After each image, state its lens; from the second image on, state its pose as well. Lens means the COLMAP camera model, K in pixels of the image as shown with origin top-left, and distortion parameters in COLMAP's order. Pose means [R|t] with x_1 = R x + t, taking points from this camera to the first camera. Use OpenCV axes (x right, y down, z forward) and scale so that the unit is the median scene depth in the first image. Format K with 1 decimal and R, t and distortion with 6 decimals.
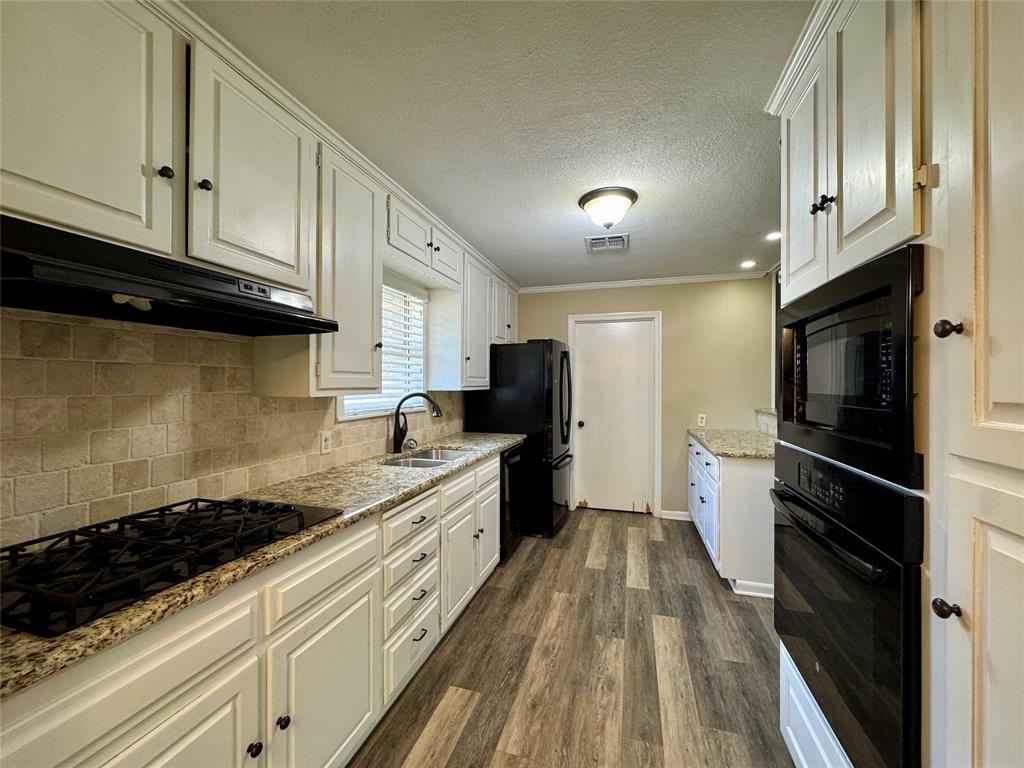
lens RADIAL K [[408.3, 0, 512.0], [0, 408.3, 384.0], [0, 0, 1]] dist [-0.000907, 0.000478]
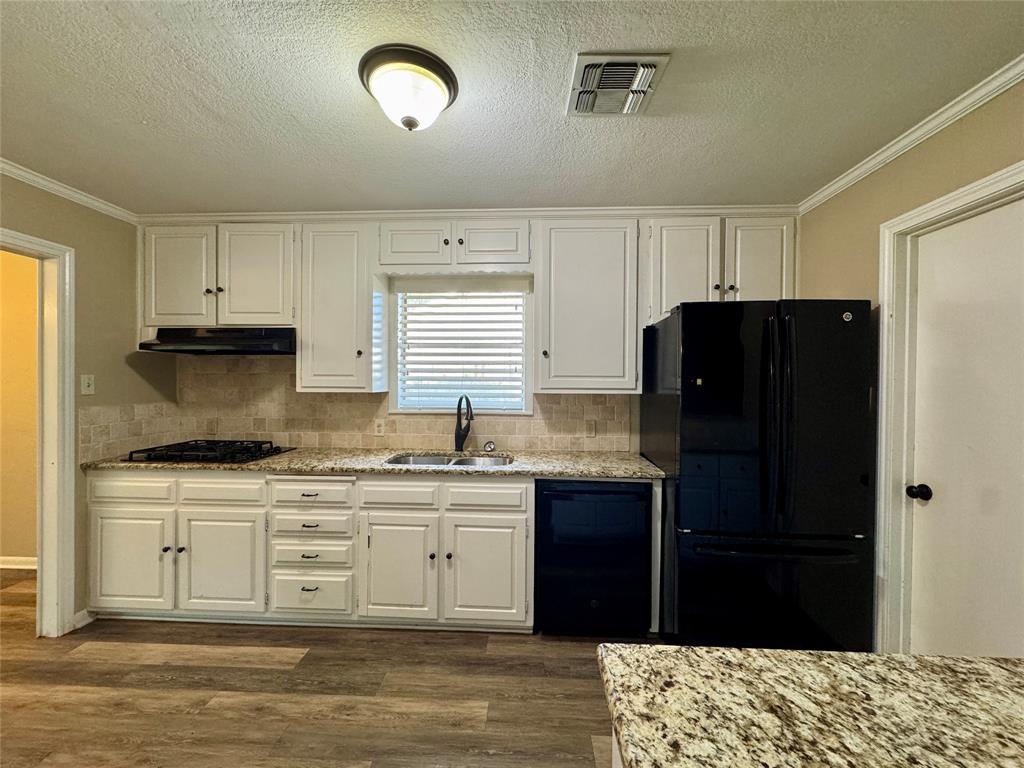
lens RADIAL K [[408.3, 0, 512.0], [0, 408.3, 384.0], [0, 0, 1]] dist [-0.000907, 0.000478]
pose [[0.238858, 0.006220, -0.971034, 1.063296], [-0.006207, 0.999969, 0.004878, -0.009522], [0.971035, 0.004862, 0.238890, 1.243683]]
